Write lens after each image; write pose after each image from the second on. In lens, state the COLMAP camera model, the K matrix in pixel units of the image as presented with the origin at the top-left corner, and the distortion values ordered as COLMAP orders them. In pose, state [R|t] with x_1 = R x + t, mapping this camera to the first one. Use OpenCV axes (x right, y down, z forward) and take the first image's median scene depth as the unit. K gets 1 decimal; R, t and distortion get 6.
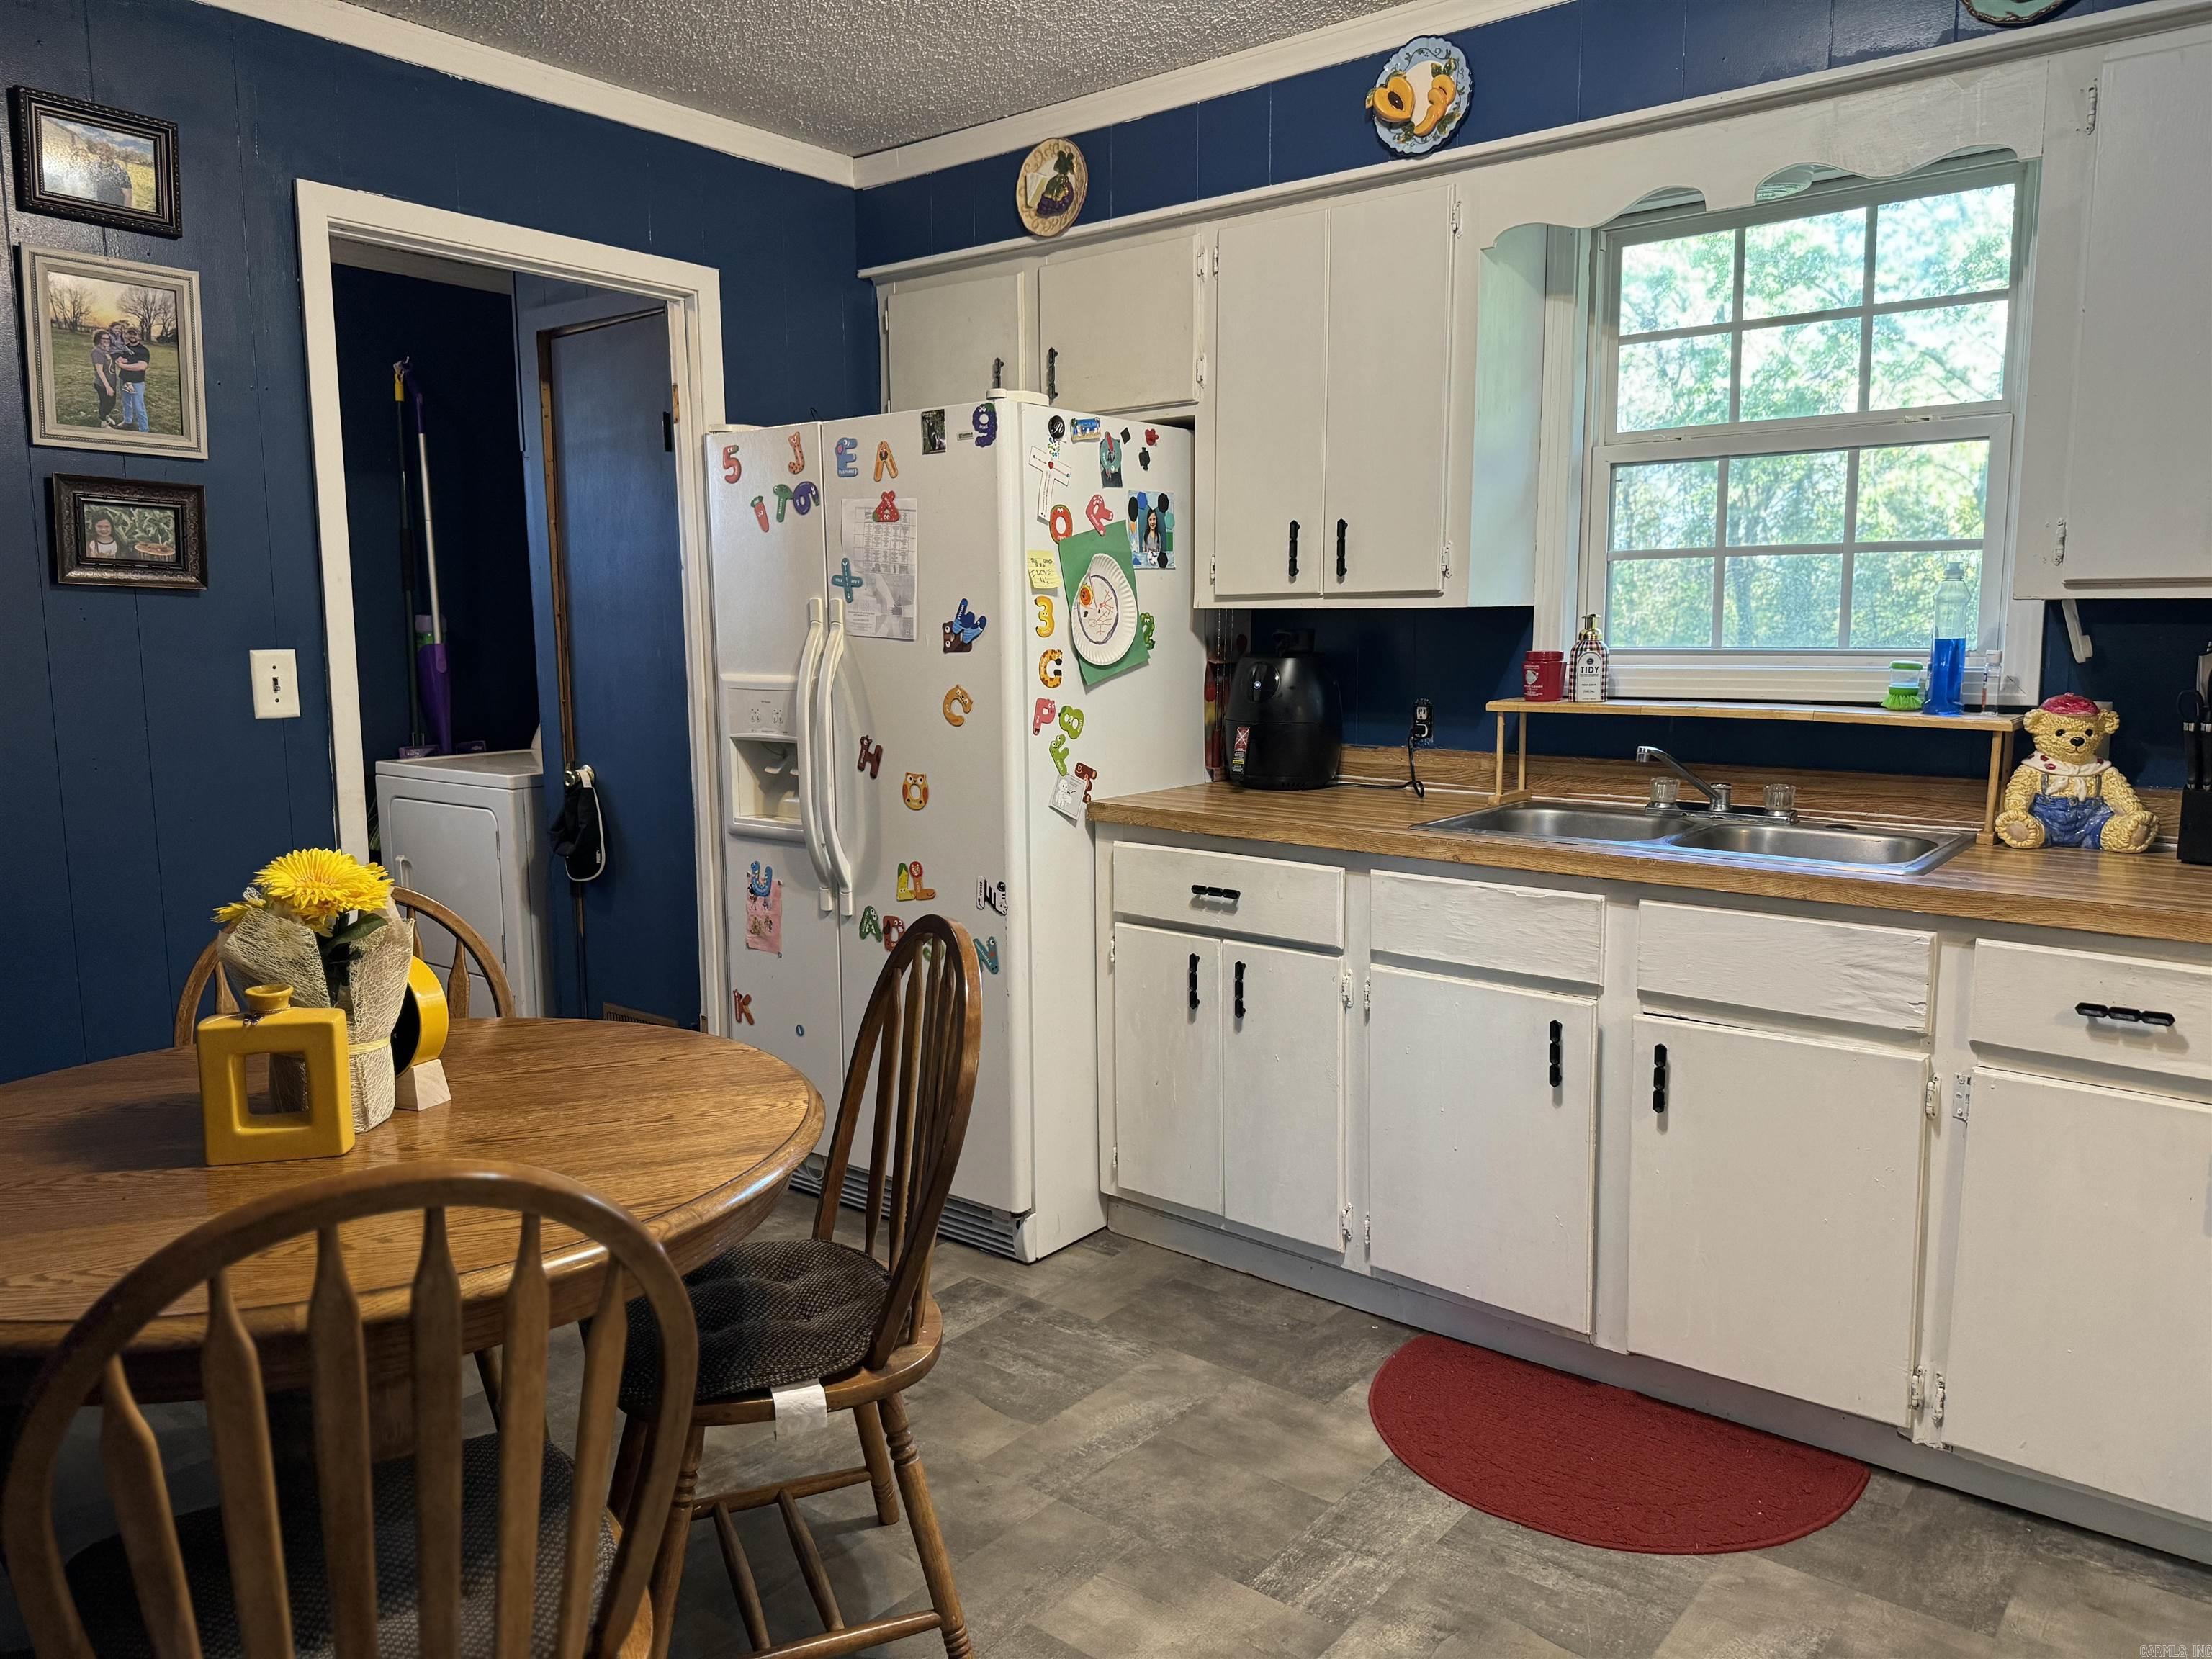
lens RADIAL K [[1503.8, 0, 1042.8], [0, 1503.8, 834.9], [0, 0, 1]] dist [0.081616, -0.210389]
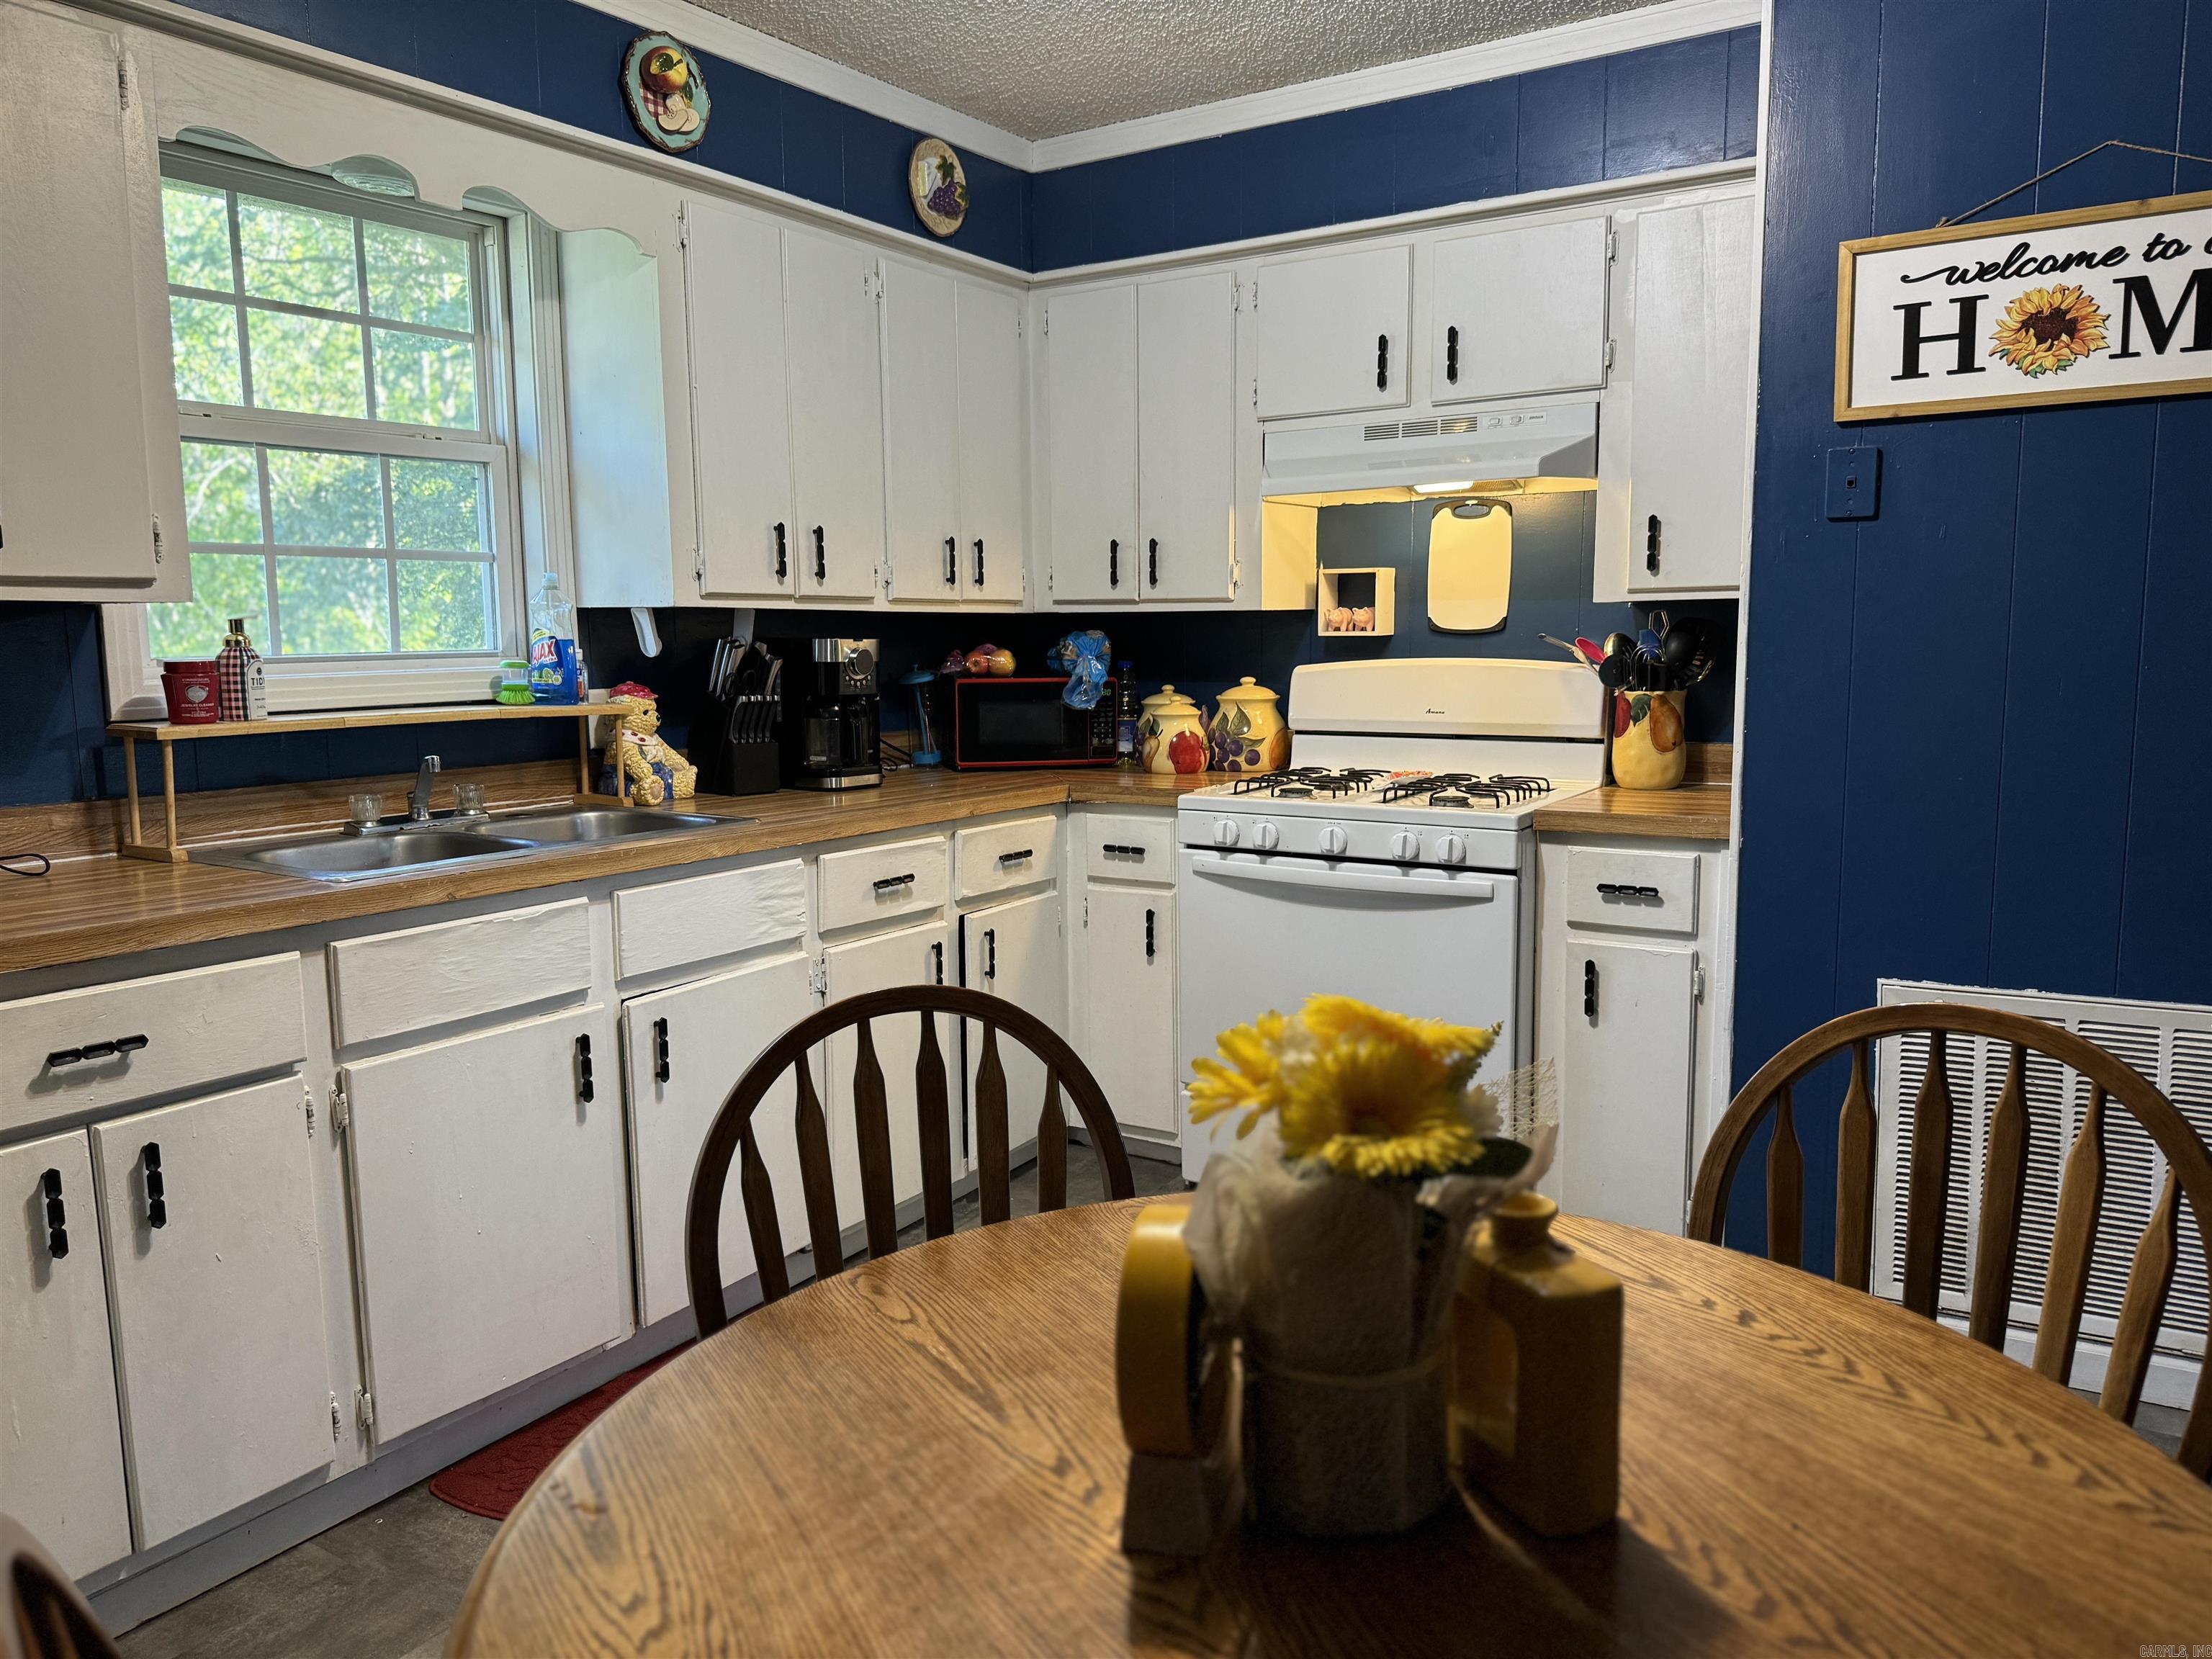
lens RADIAL K [[1556.0, 0, 1142.9], [0, 1556.0, 821.5], [0, 0, 1]] dist [0.072597, -0.062915]
pose [[-0.168323, -0.115643, 0.978925, -0.812836], [0.138733, 0.980430, 0.139675, -0.119681], [-0.975920, 0.159320, -0.148985, 0.906355]]
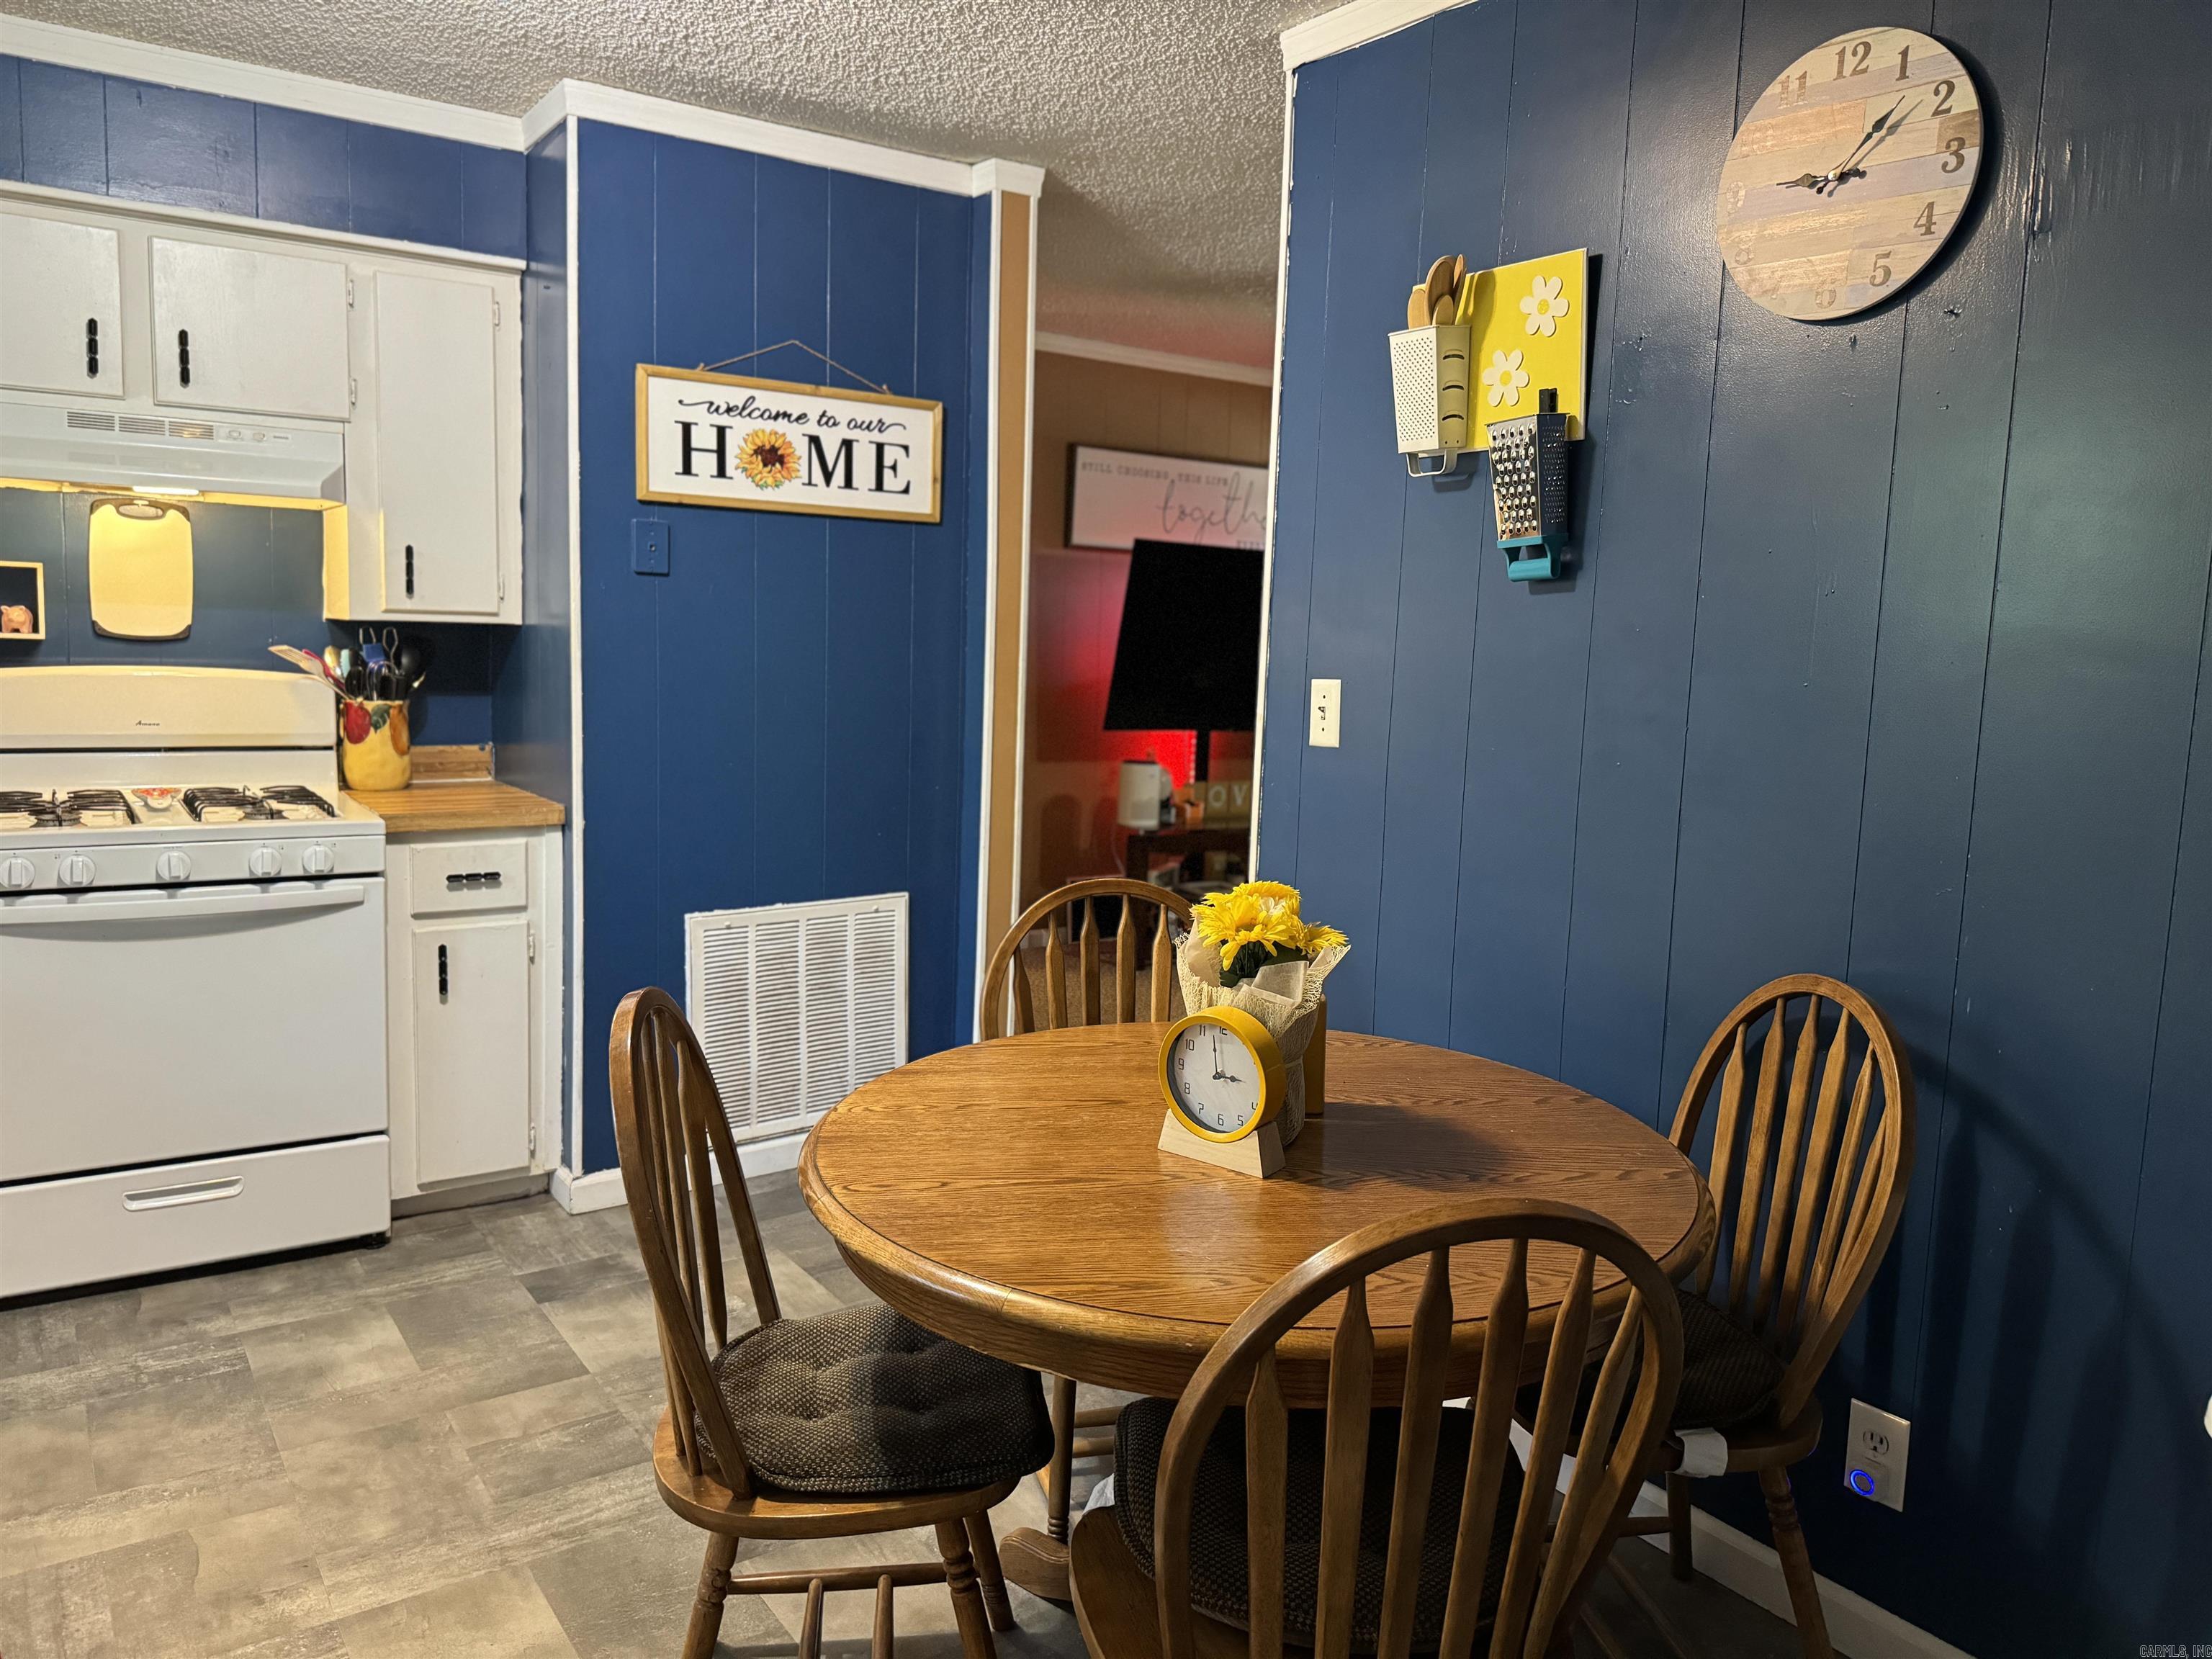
lens RADIAL K [[1525.0, 0, 1106.0], [0, 1525.0, 829.5], [0, 0, 1]] dist [0.070069, -0.099626]
pose [[-0.971239, -0.056060, 0.231414, -0.496428], [0.003206, 0.968722, 0.248129, -0.245779], [-0.238086, 0.241734, -0.940680, 1.635076]]
